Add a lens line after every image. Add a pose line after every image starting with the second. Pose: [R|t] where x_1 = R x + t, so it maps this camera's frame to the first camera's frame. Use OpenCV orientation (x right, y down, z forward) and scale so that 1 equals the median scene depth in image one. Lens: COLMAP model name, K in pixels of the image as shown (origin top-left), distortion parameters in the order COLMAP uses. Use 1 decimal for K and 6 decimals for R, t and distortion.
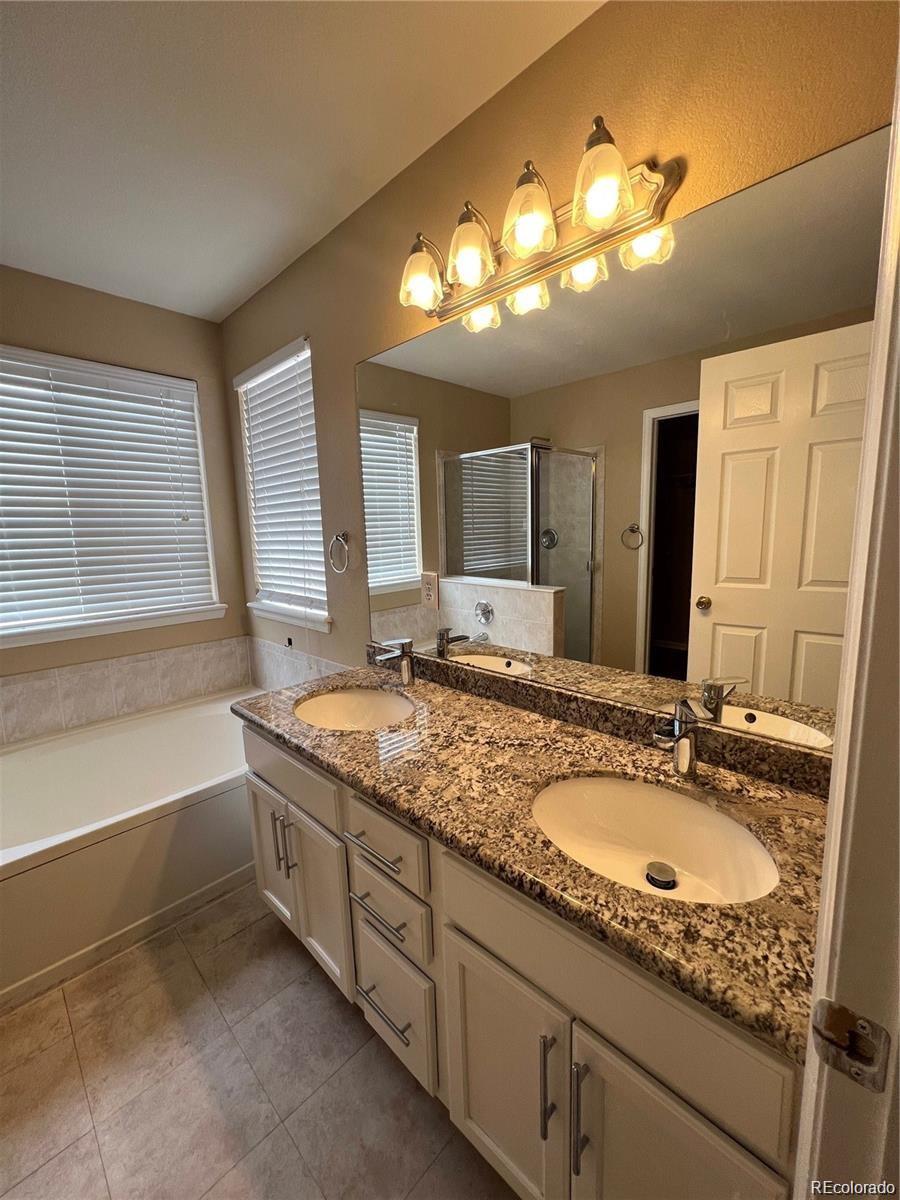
lens RADIAL K [[476.7, 0, 450.4], [0, 476.7, 599.9], [0, 0, 1]] dist [-0.004090, 0.000841]
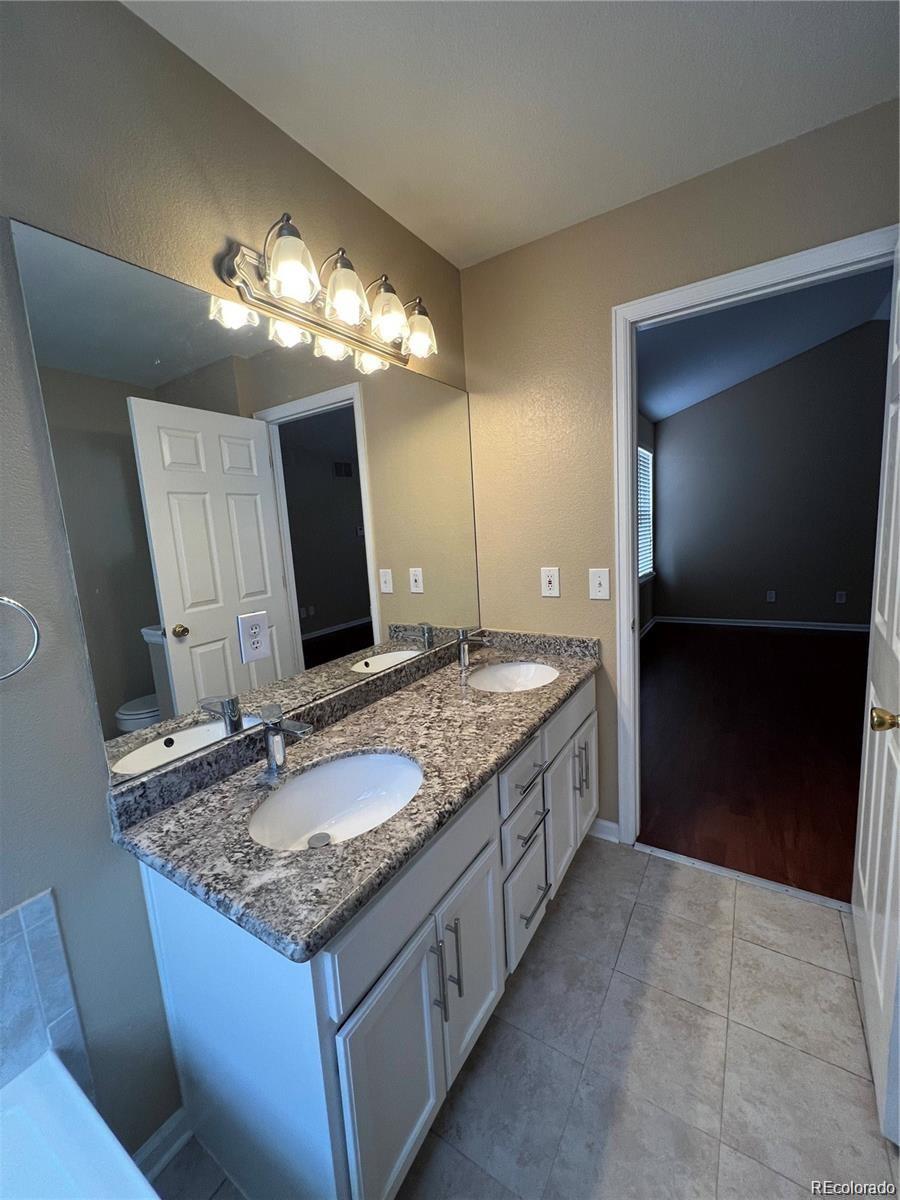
lens RADIAL K [[476.7, 0, 449.5], [0, 476.7, 601.1], [0, 0, 1]] dist [-0.004090, 0.000841]
pose [[-0.199276, -0.108460, 0.973923, -1.041565], [0.216988, 0.964301, 0.151787, -0.151452], [-0.955618, 0.241577, -0.168627, 1.022326]]
